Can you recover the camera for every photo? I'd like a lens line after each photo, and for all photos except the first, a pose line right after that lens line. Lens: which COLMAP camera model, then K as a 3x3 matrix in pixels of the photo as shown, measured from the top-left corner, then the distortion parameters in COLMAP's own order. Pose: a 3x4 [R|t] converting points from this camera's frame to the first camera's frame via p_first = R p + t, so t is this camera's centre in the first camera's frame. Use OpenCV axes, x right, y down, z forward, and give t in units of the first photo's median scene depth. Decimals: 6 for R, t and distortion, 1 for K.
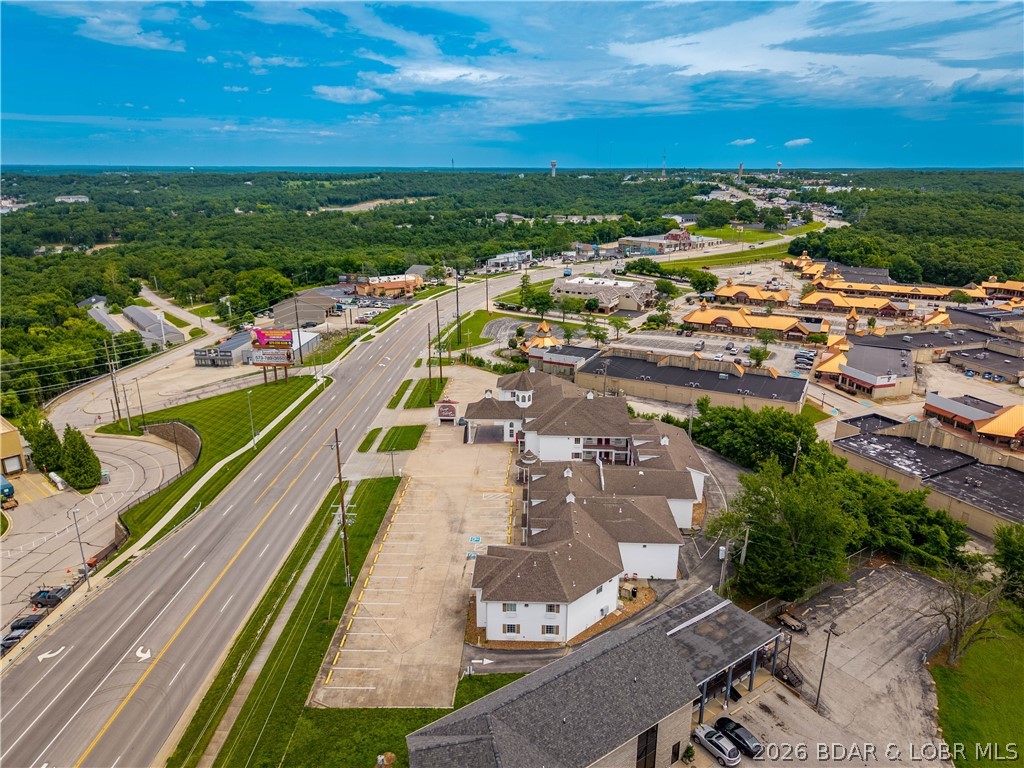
lens RADIAL K [[677.5, 0, 506.0], [0, 677.5, 381.1], [0, 0, 1]] dist [0.035590, -0.027502]
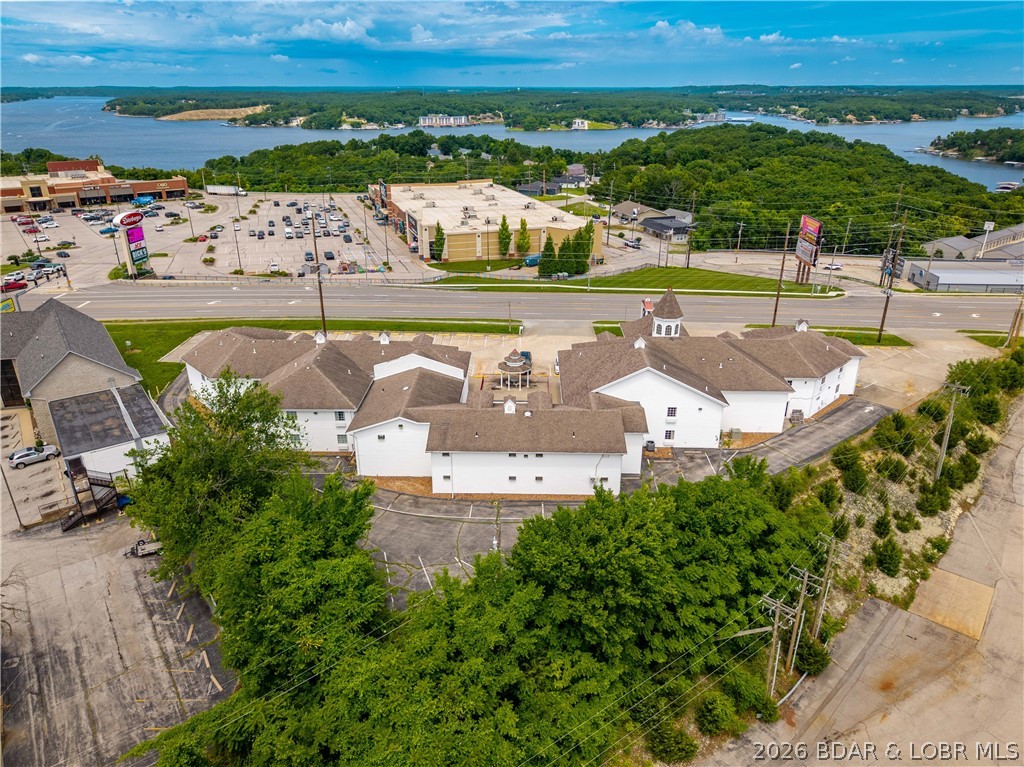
lens RADIAL K [[677.5, 0, 513.8], [0, 677.5, 387.5], [0, 0, 1]] dist [0.035590, -0.027502]
pose [[0.024355, 0.403999, -0.914435, 0.755479], [-0.297504, 0.876193, 0.379180, -0.153884], [0.954410, 0.262814, 0.141531, 0.878701]]
